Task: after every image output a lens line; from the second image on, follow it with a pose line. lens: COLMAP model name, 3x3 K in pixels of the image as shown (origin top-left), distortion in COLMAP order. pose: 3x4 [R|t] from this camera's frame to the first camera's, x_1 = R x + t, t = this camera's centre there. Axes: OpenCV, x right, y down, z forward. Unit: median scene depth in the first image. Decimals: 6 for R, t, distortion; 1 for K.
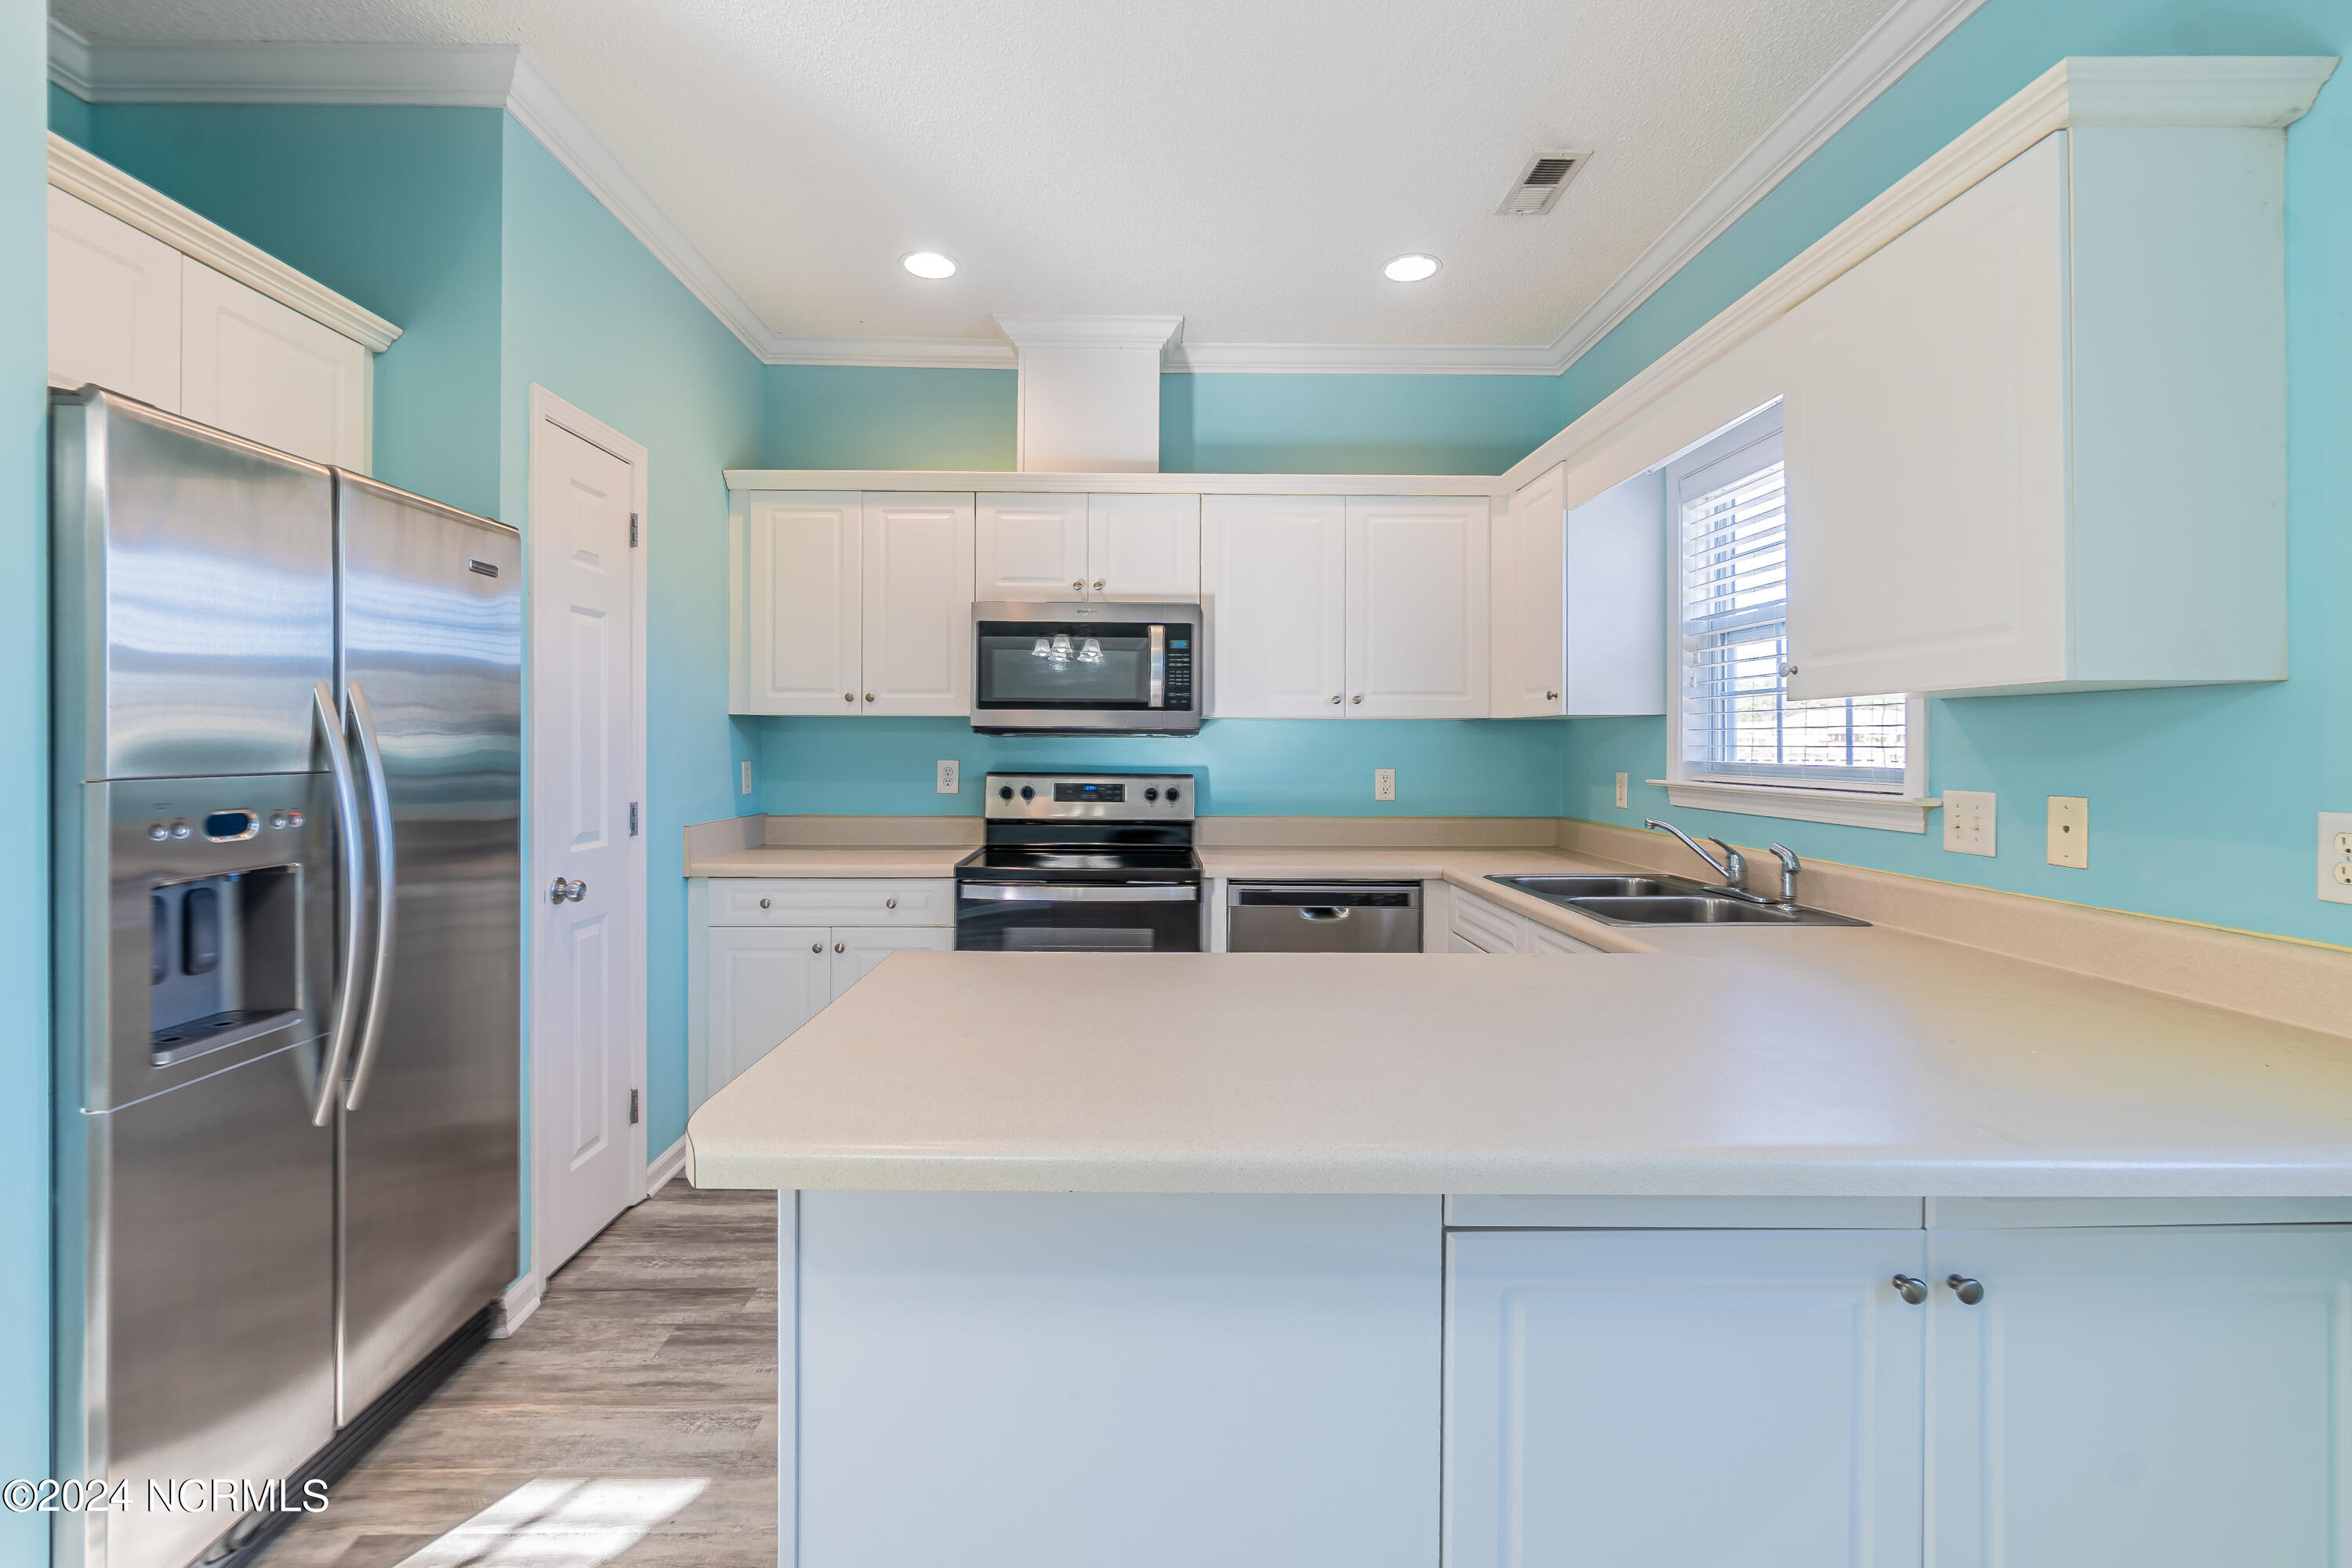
lens RADIAL K [[1019.6, 0, 1160.9], [0, 1019.6, 746.1], [0, 0, 1]] dist [-0.009678, 0.003547]
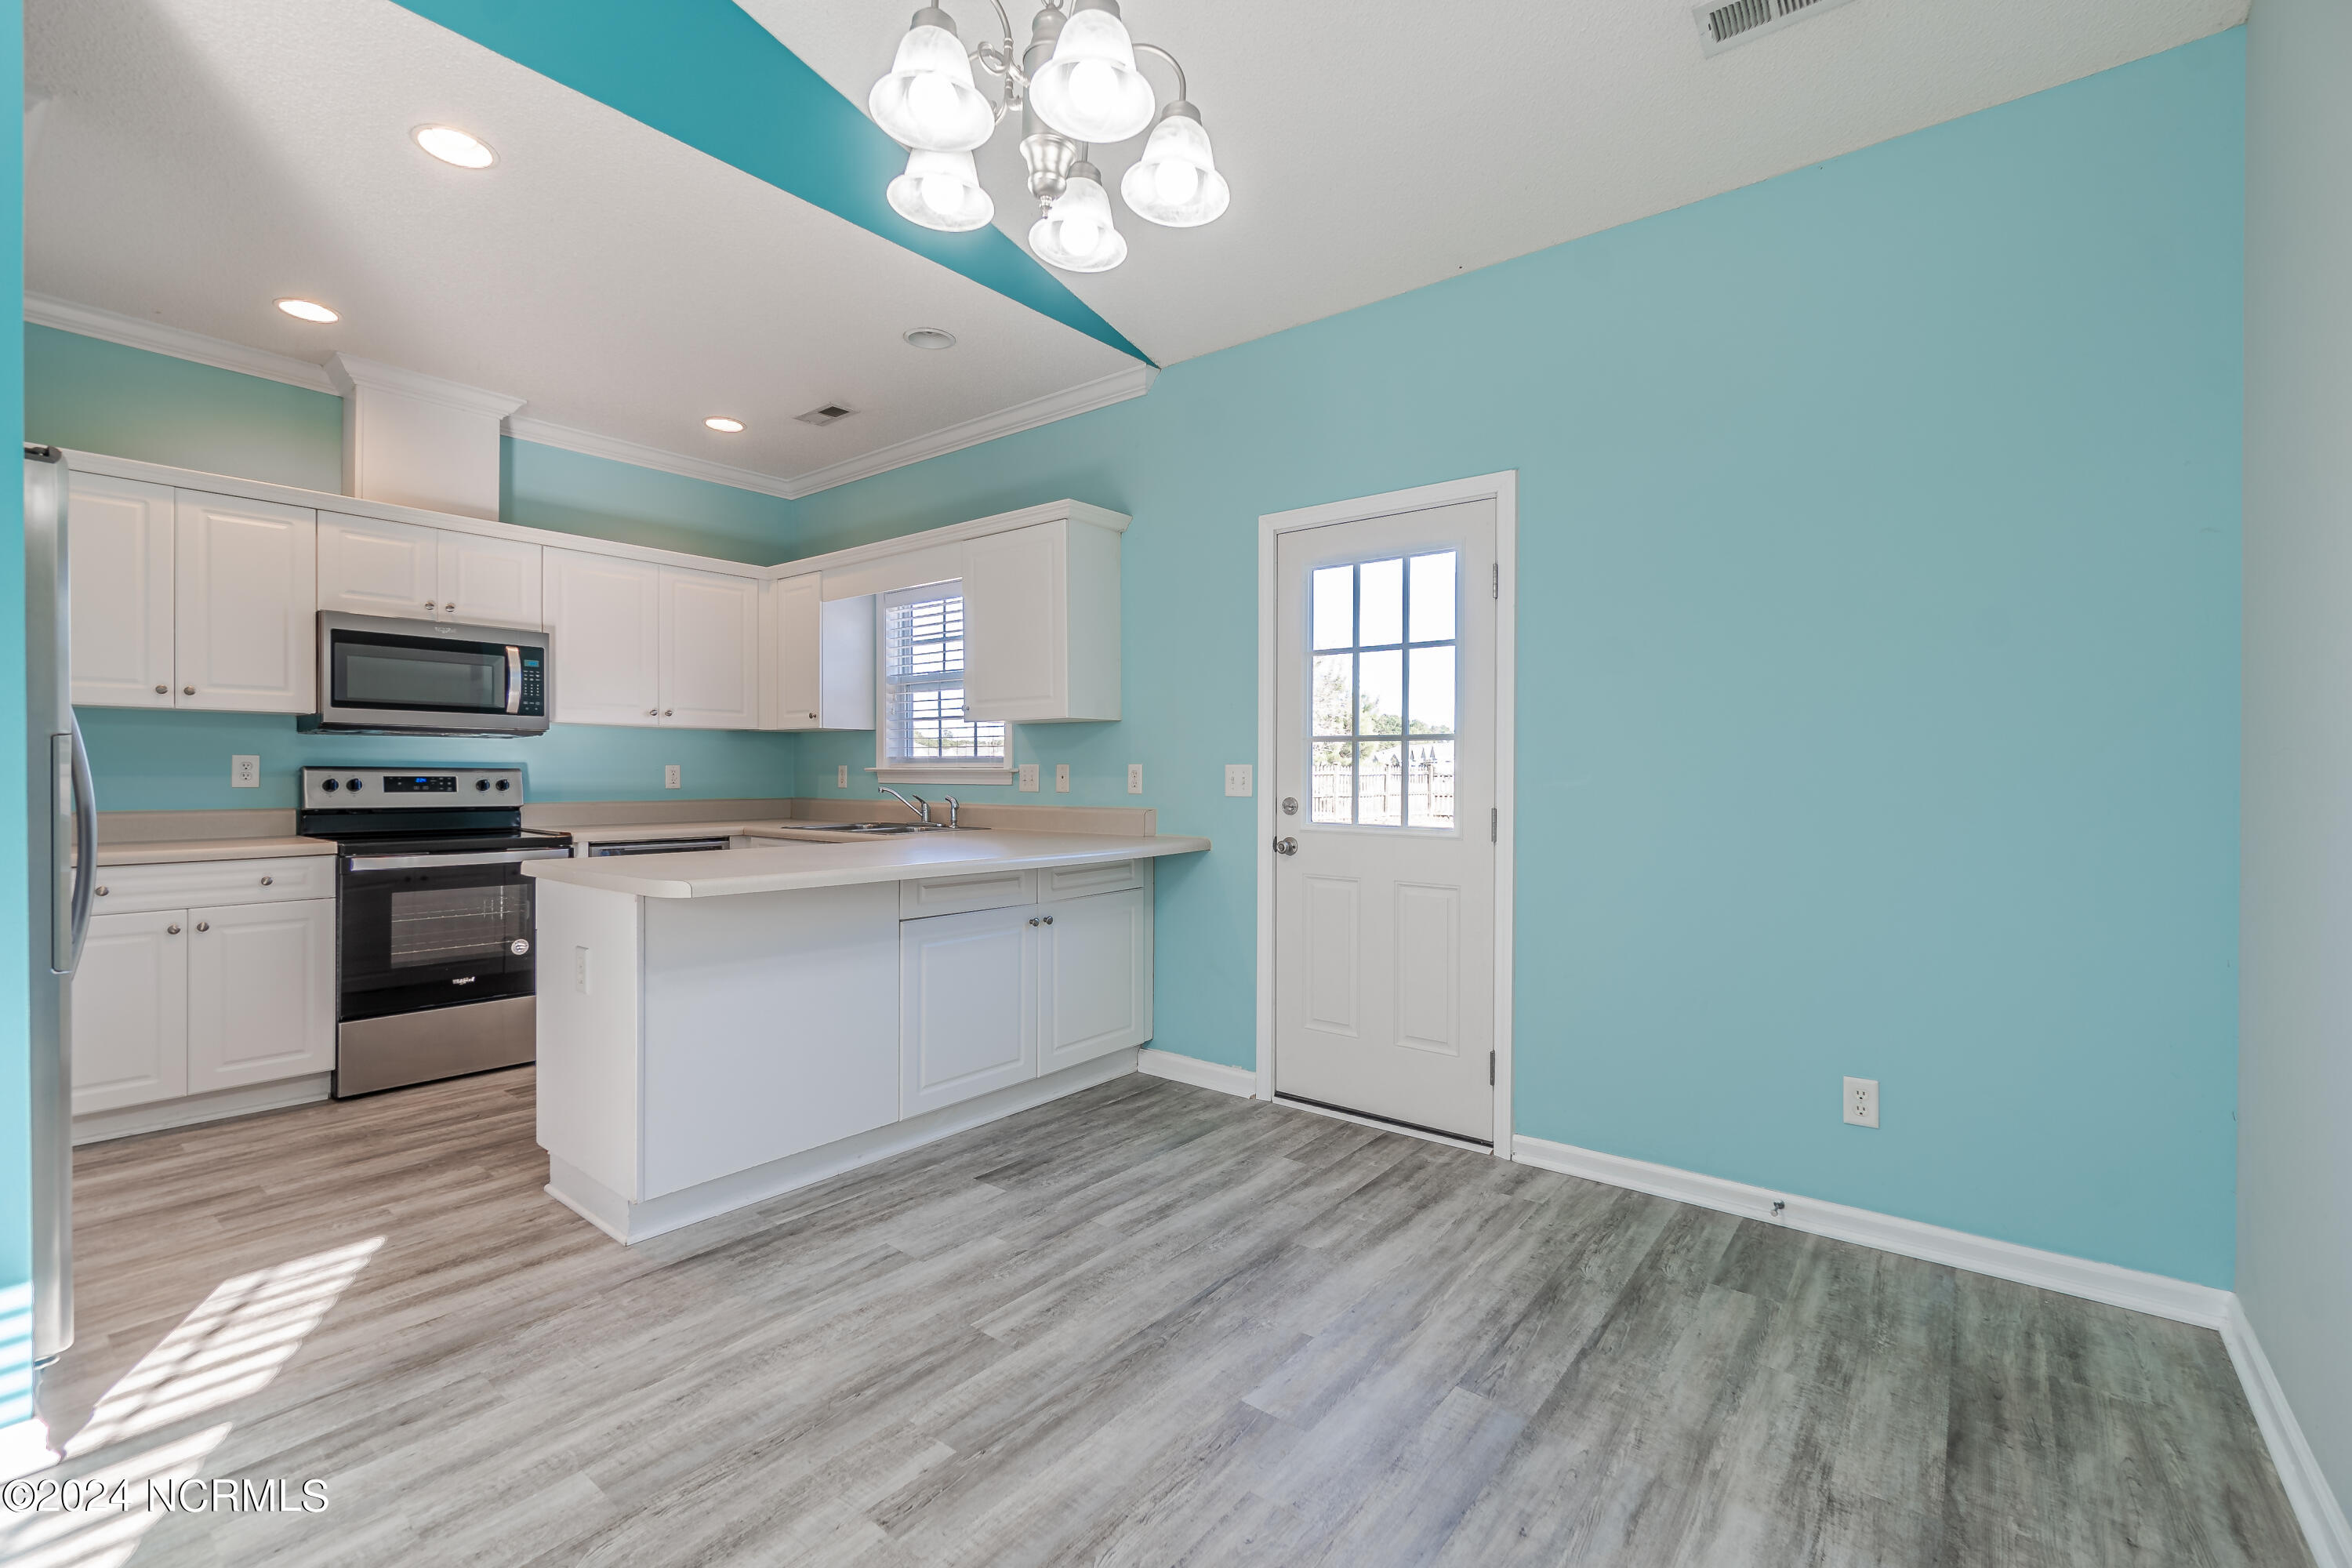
lens RADIAL K [[1019.6, 0, 1169.9], [0, 1019.6, 774.8], [0, 0, 1]] dist [-0.009678, 0.003547]
pose [[0.637642, -0.004568, 0.770319, -0.483692], [0.000811, 0.999986, 0.005259, 0.034901], [-0.770332, -0.002729, 0.637637, -0.446095]]
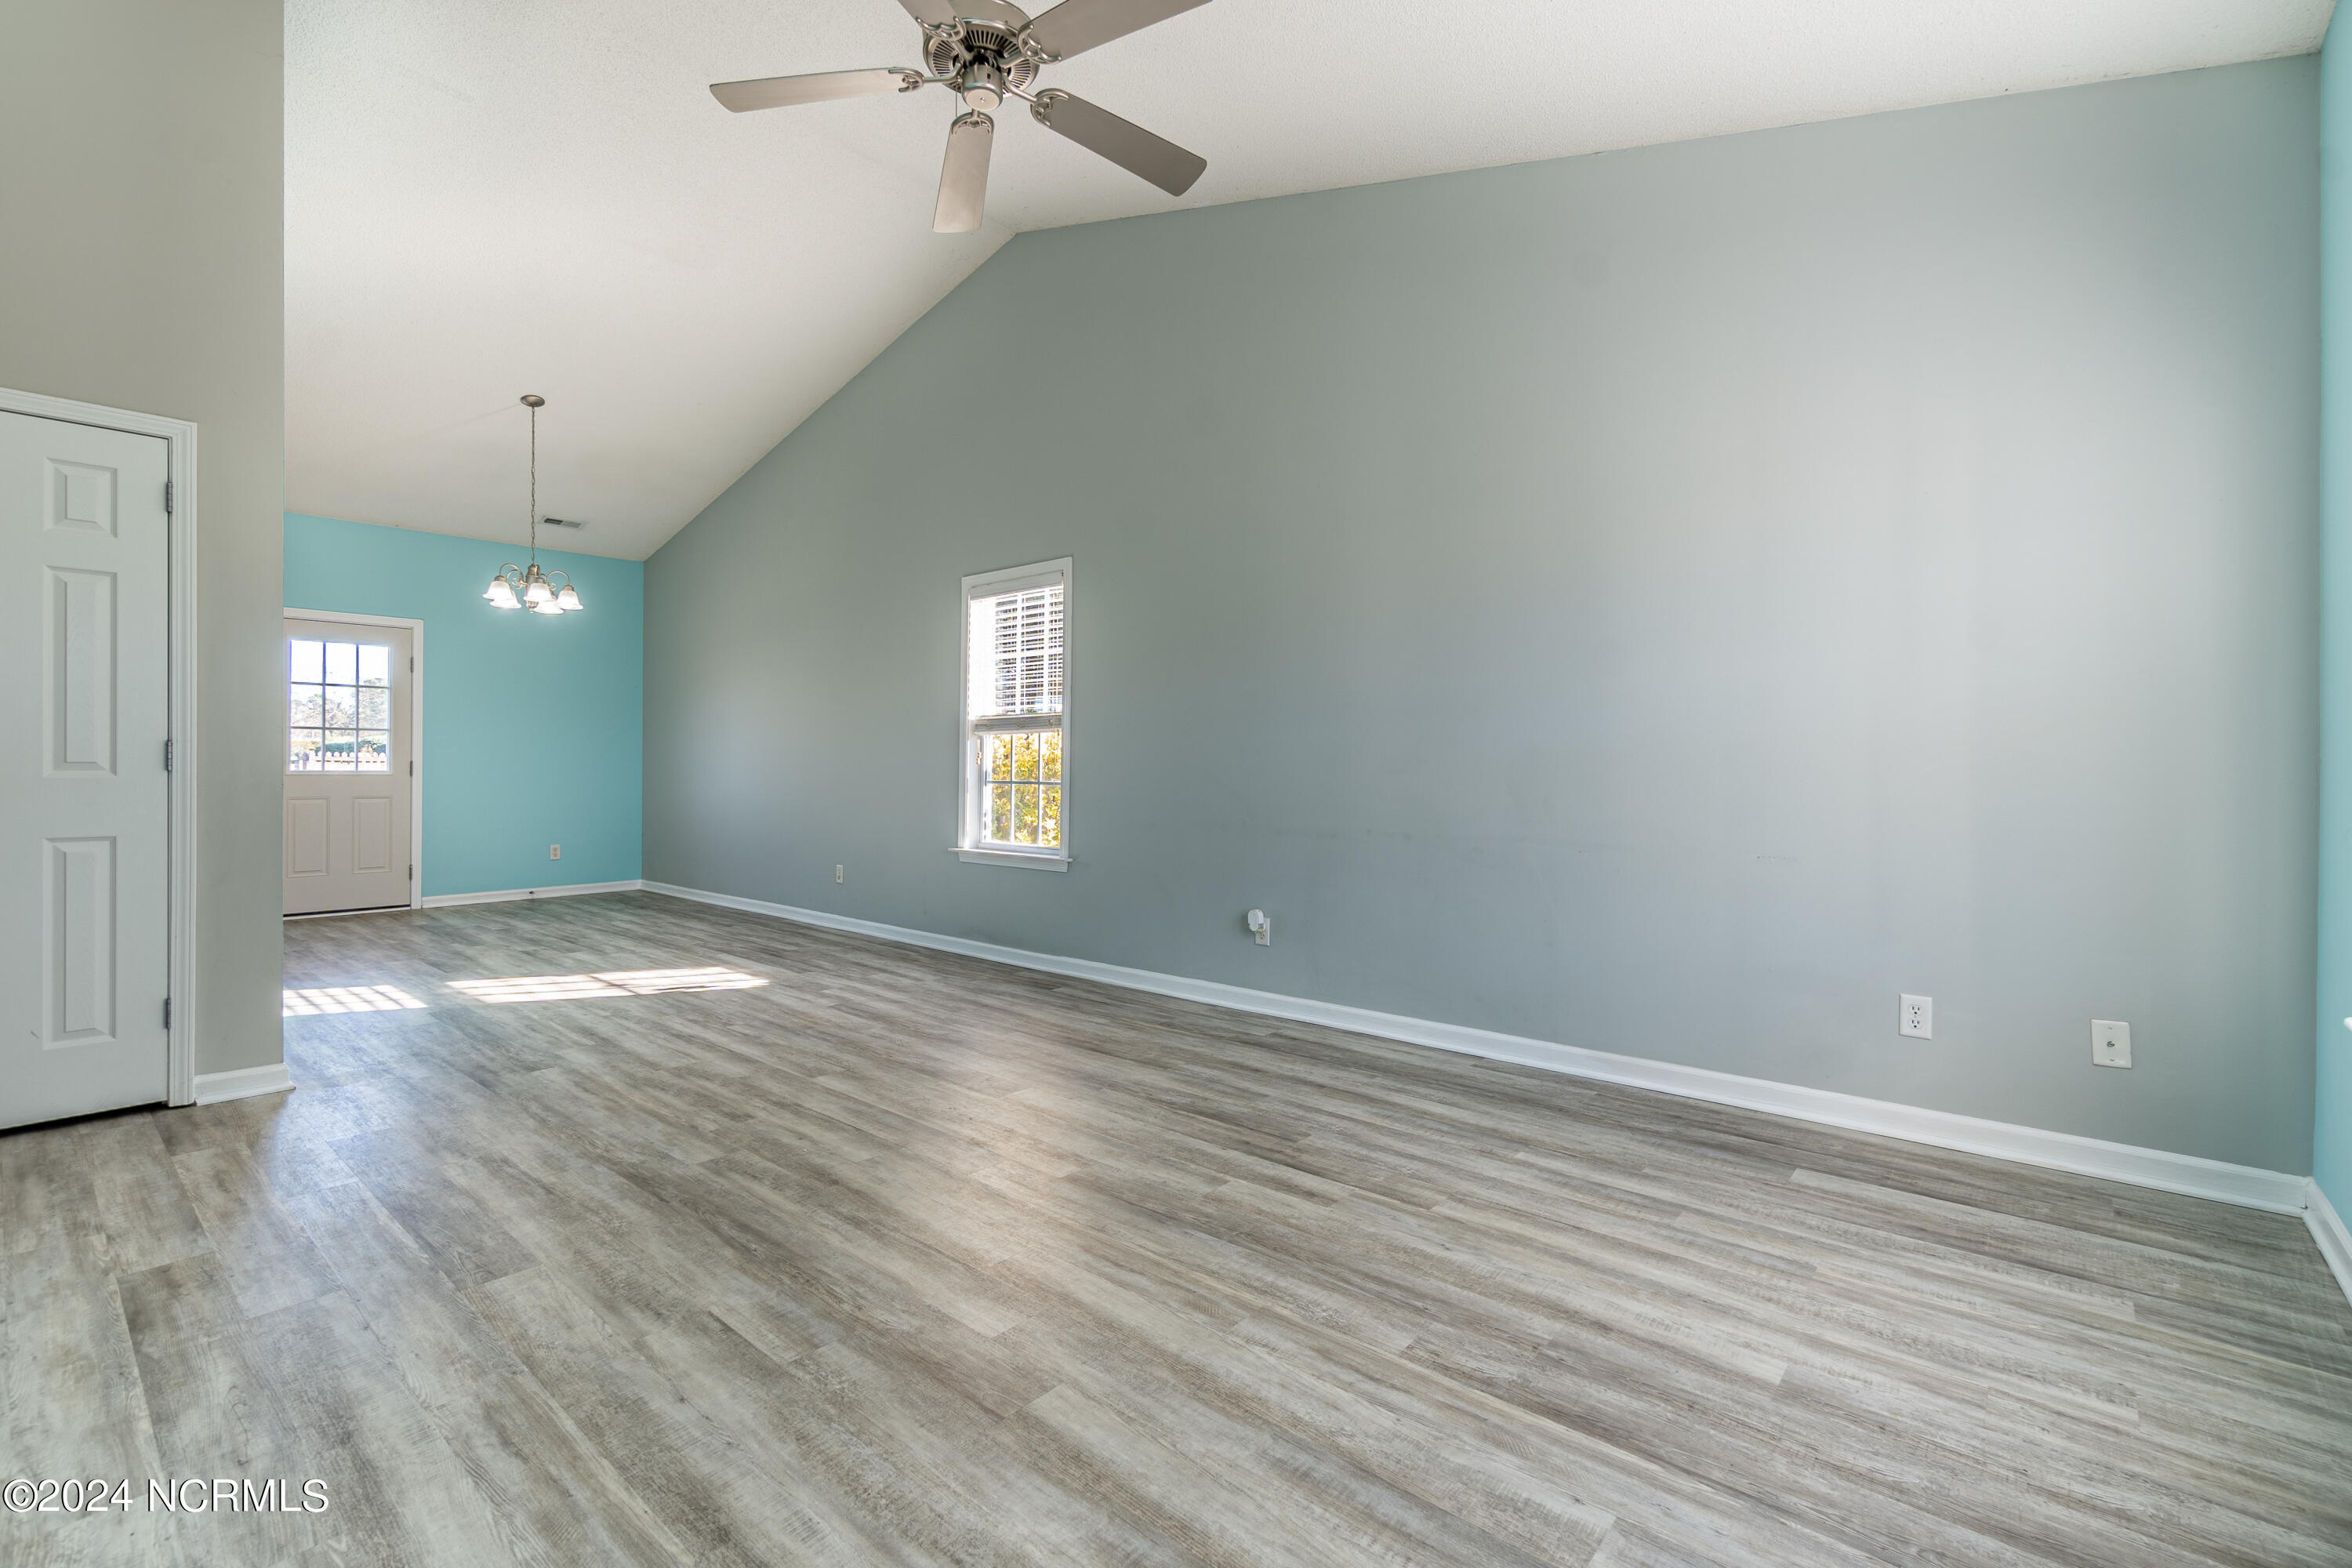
lens RADIAL K [[1019.6, 0, 1160.4], [0, 1019.6, 763.2], [0, 0, 1]] dist [-0.009678, 0.003547]
pose [[-0.722106, -0.005594, 0.691760, -2.501945], [-0.010147, 0.999945, -0.002506, 0.064915], [-0.691708, -0.008829, -0.722123, 0.520245]]
